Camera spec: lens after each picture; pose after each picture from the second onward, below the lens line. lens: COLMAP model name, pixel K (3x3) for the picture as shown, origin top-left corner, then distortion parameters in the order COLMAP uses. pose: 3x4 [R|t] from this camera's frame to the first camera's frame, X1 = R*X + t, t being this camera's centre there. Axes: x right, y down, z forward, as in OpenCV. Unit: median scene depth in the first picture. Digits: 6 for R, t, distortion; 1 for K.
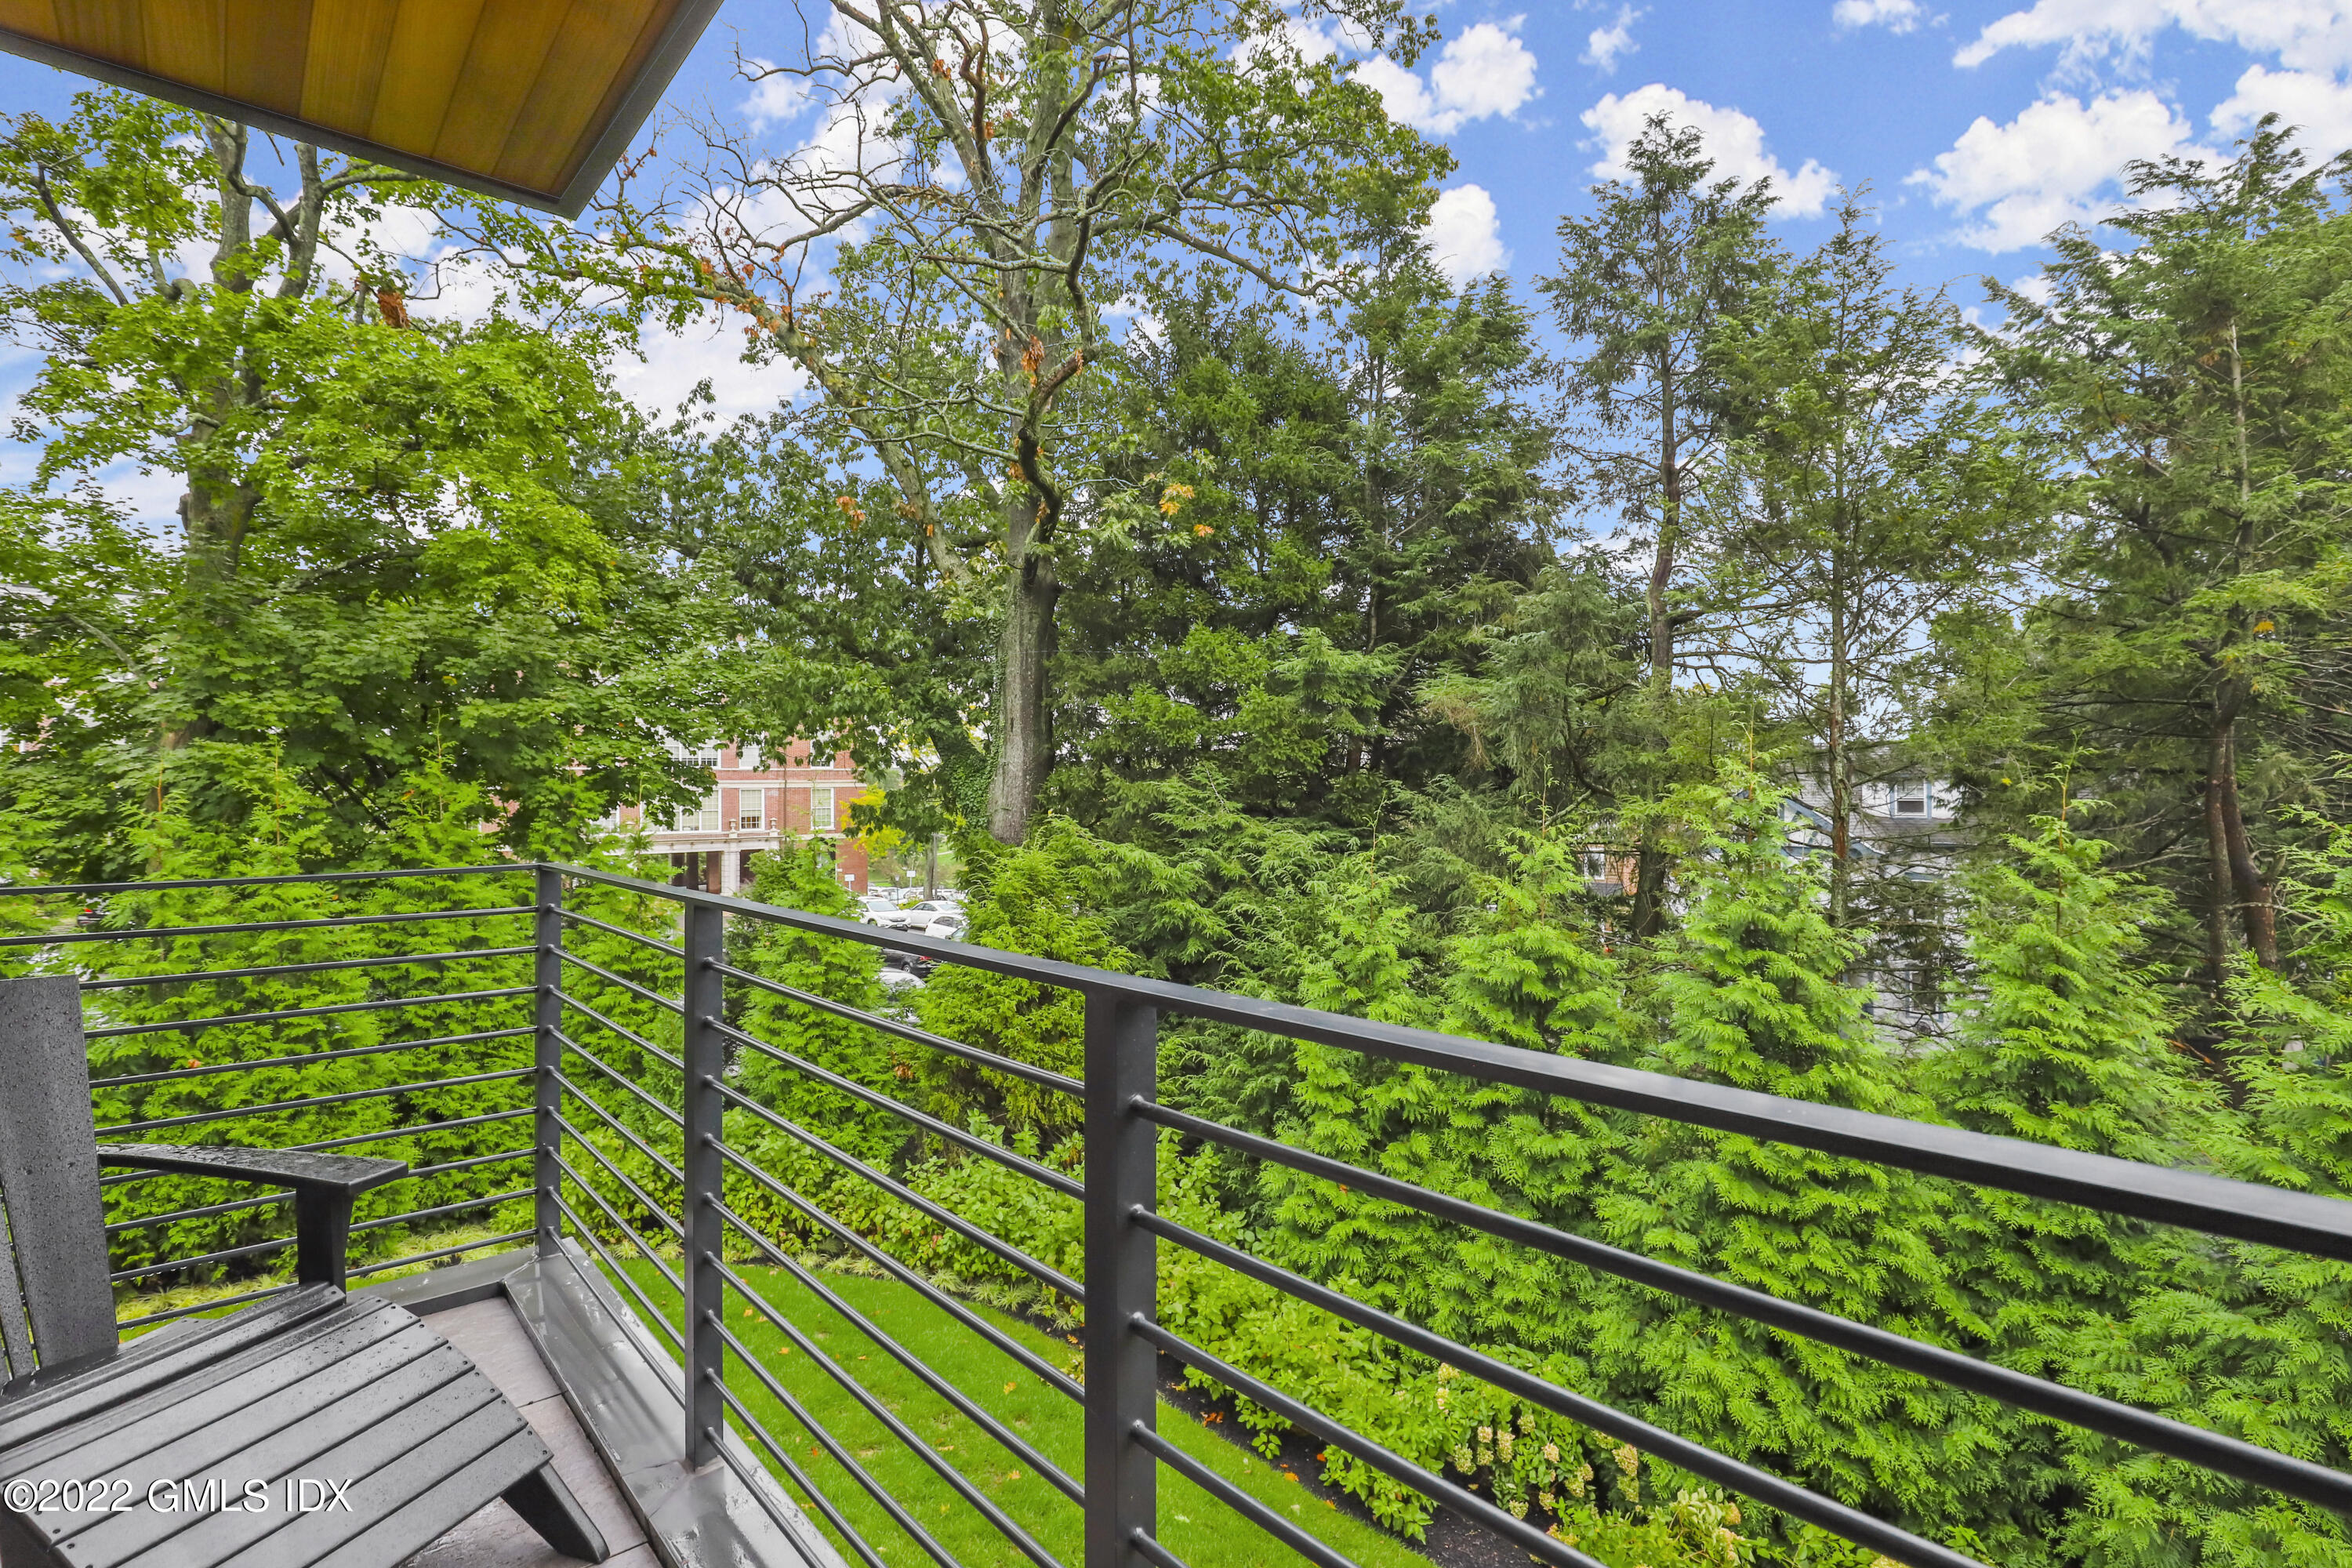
lens RADIAL K [[1080.7, 0, 1173.7], [0, 1080.7, 784.7], [0, 0, 1]] dist [-0.014096, -0.000558]
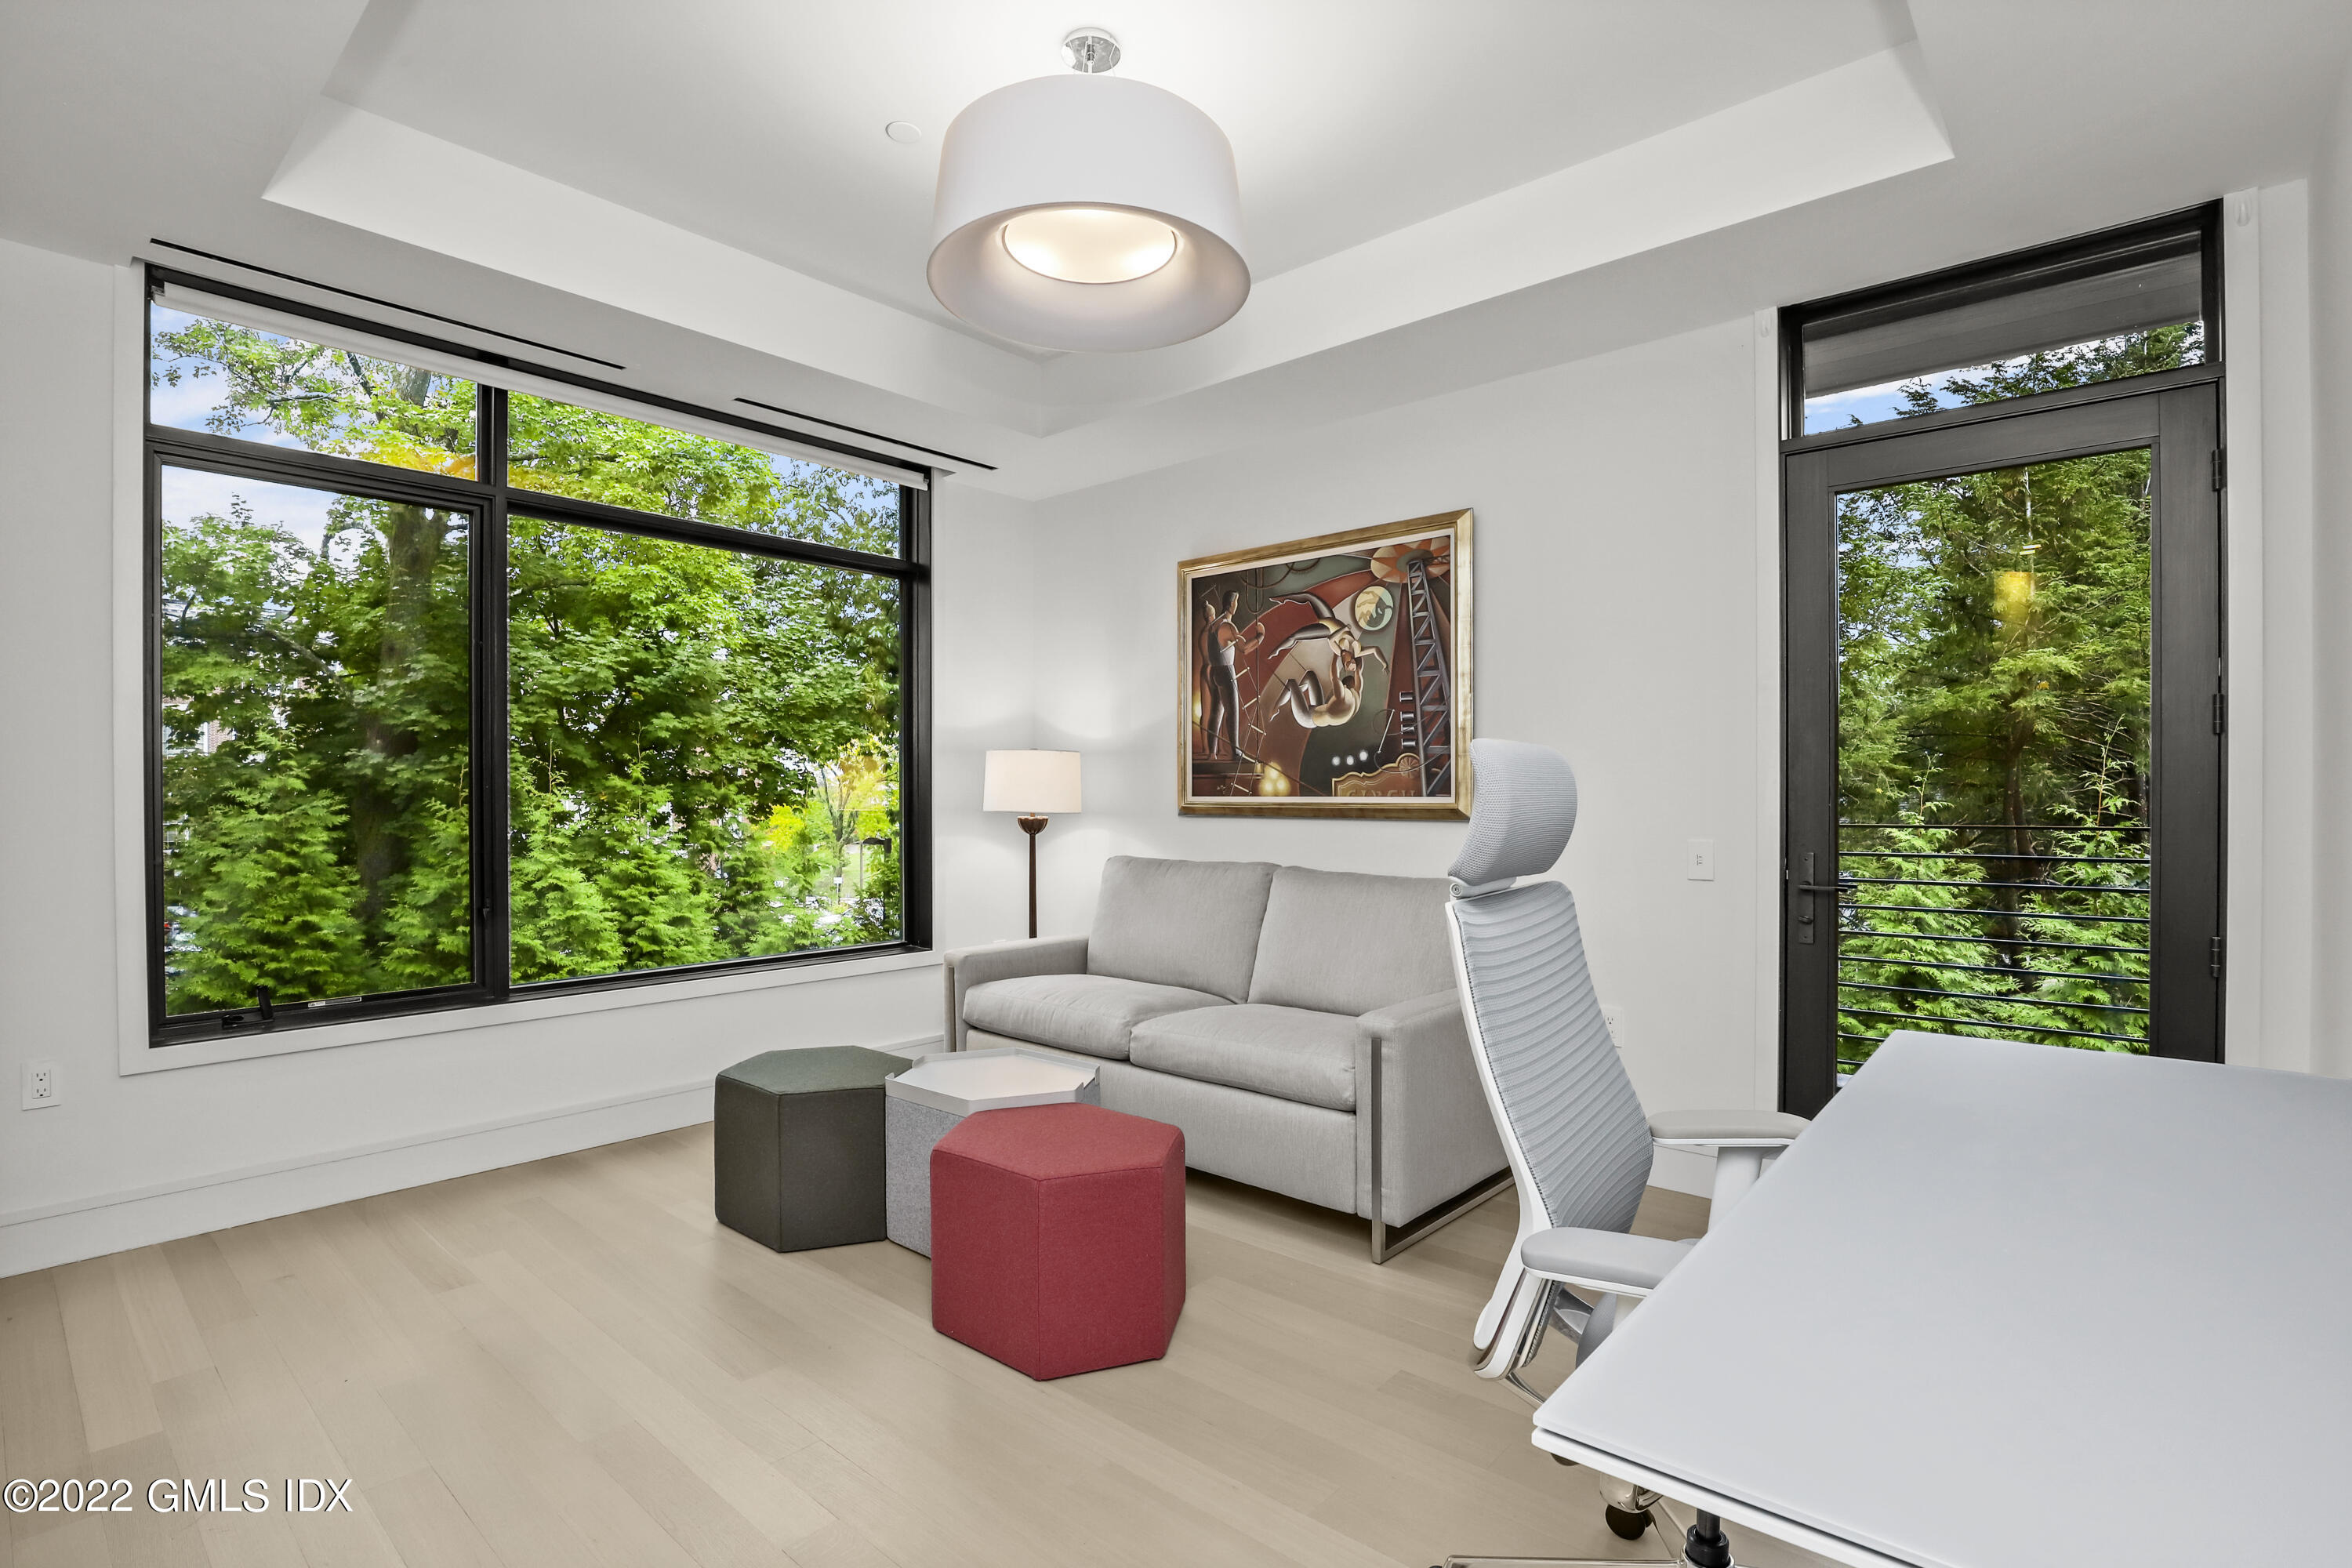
lens RADIAL K [[1080.7, 0, 1177.3], [0, 1080.7, 808.9], [0, 0, 1]] dist [-0.014096, -0.000558]
pose [[0.991902, 0.003207, 0.126965, -0.329815], [-0.005048, 0.999887, 0.014183, 0.005589], [-0.126905, -0.014709, 0.991806, -0.300399]]
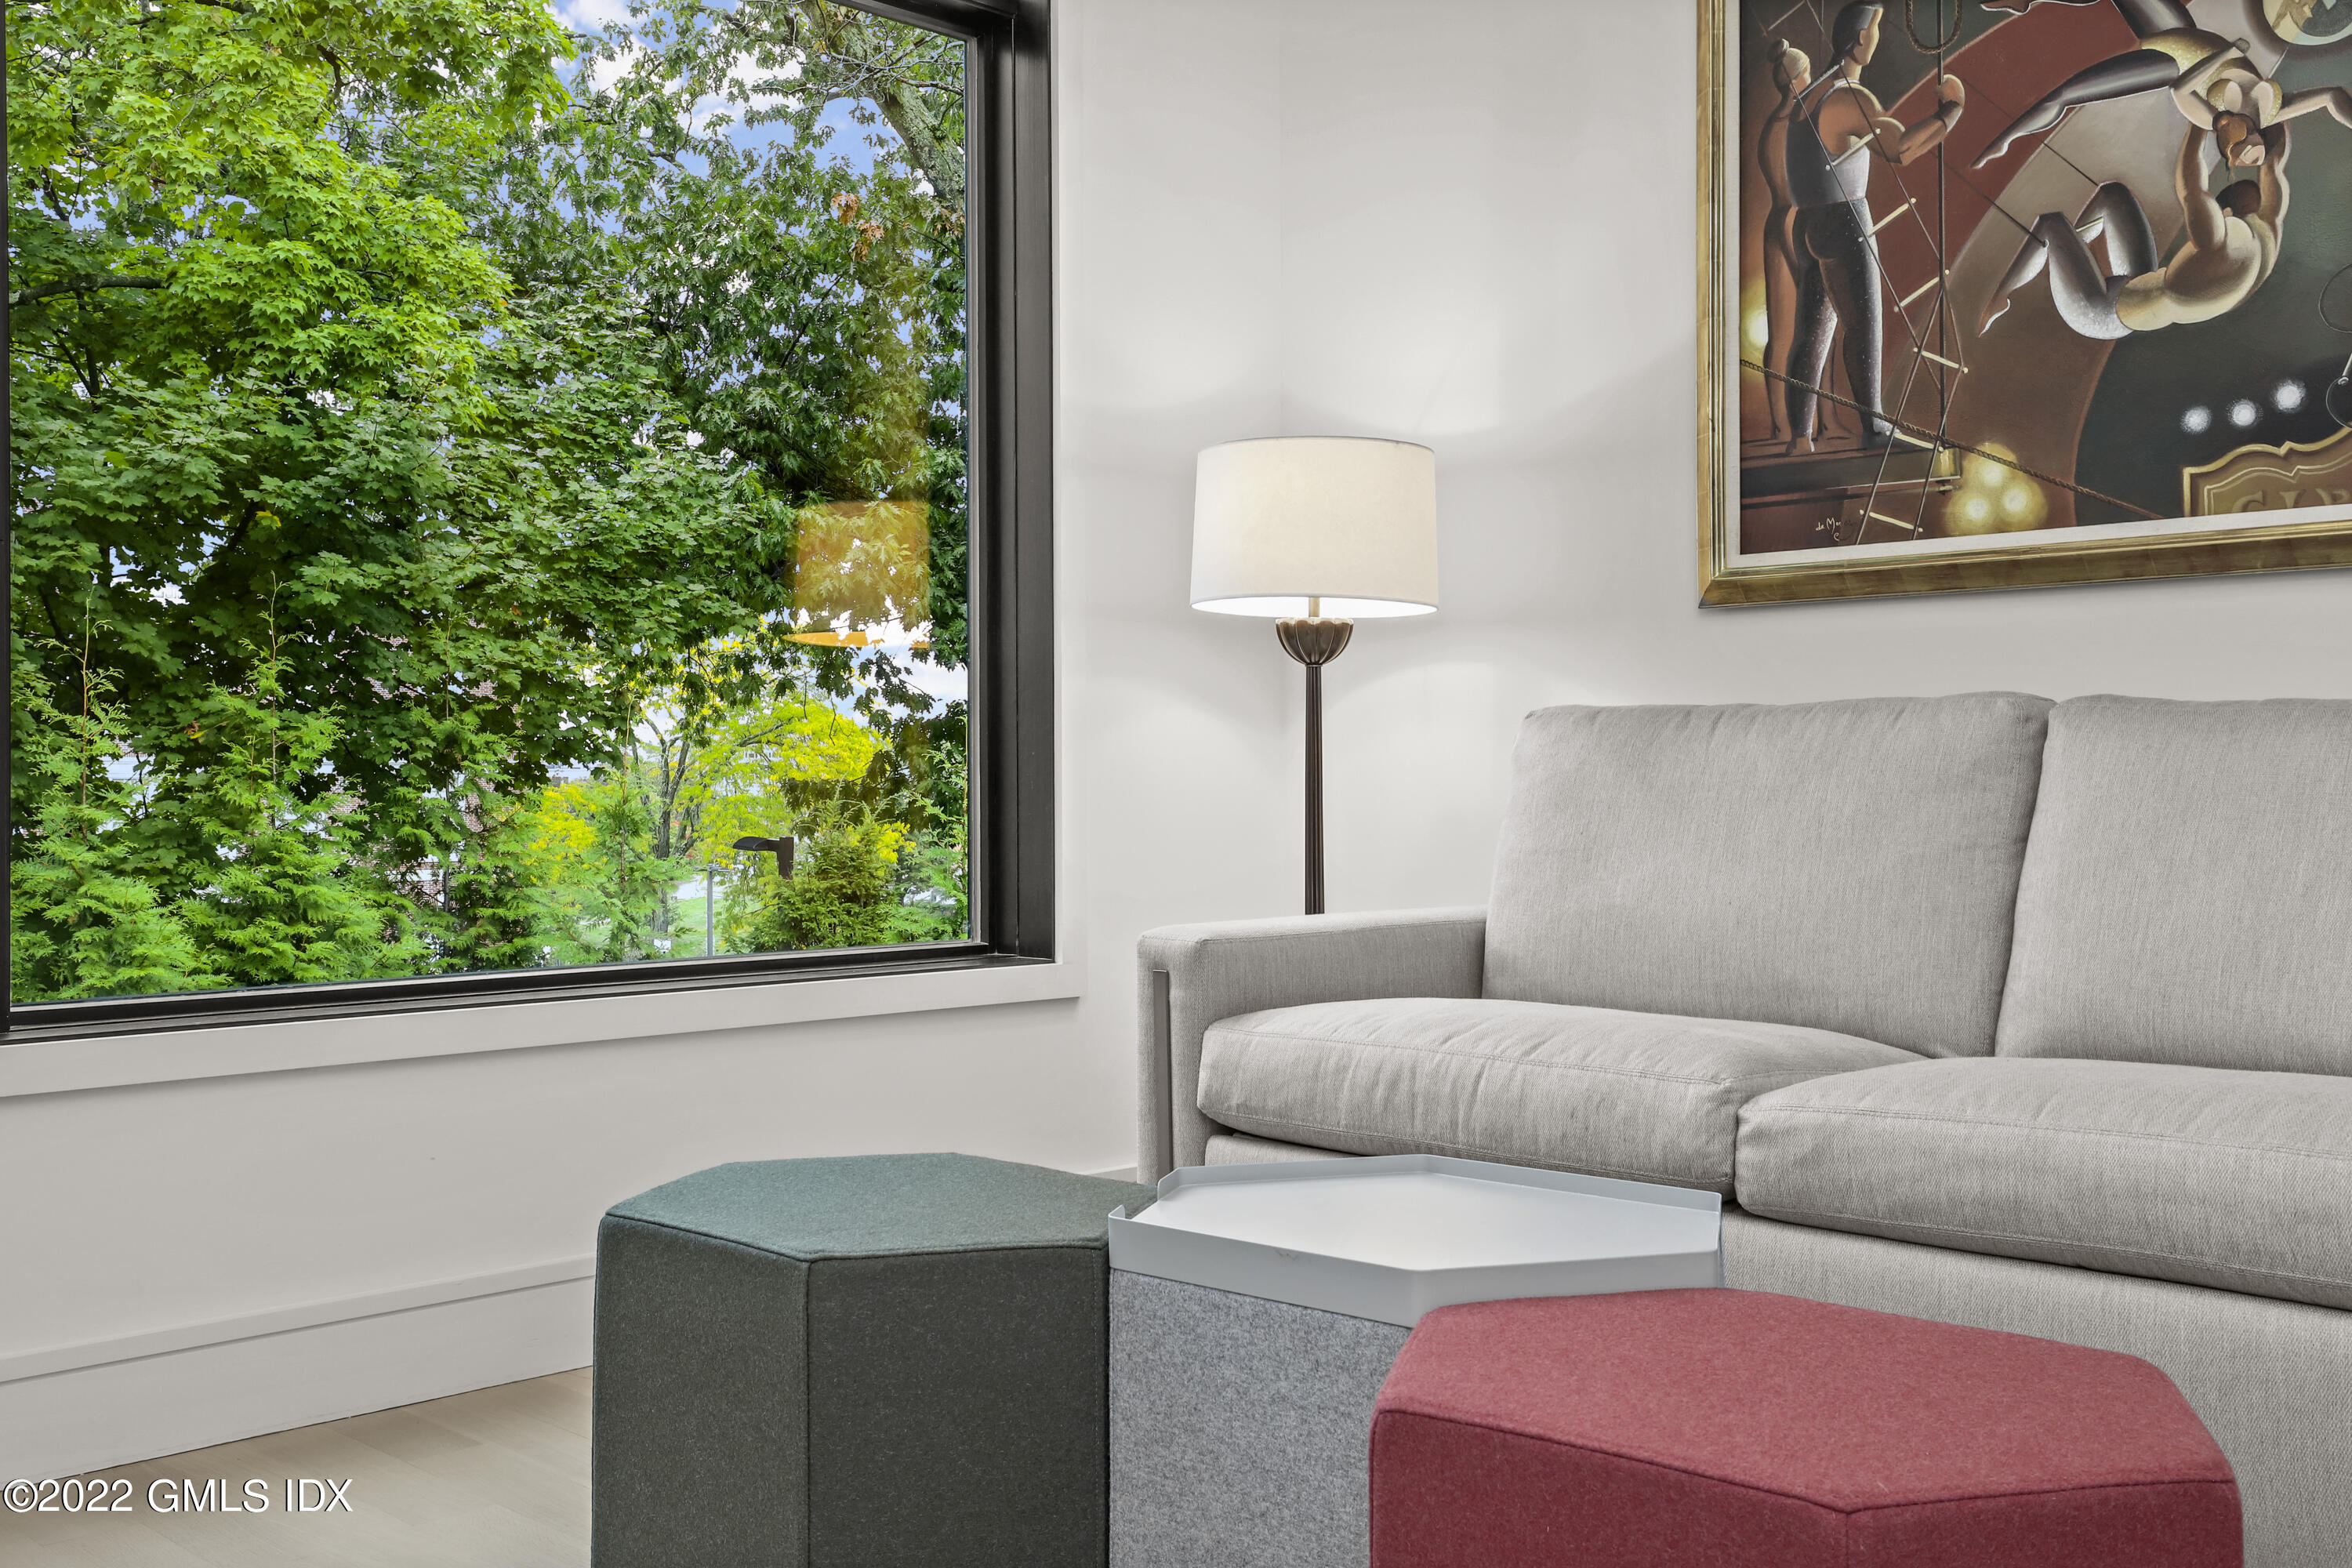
lens RADIAL K [[2203.0, 0, 1184.7], [0, 2203.0, 776.6], [0, 0, 1]] dist [0.064480, 0.000000]
pose [[0.998125, 0.002075, 0.061176, -0.381268], [-0.001884, 0.999993, -0.003191, 0.046909], [-0.061182, 0.003070, 0.998122, -0.195388]]
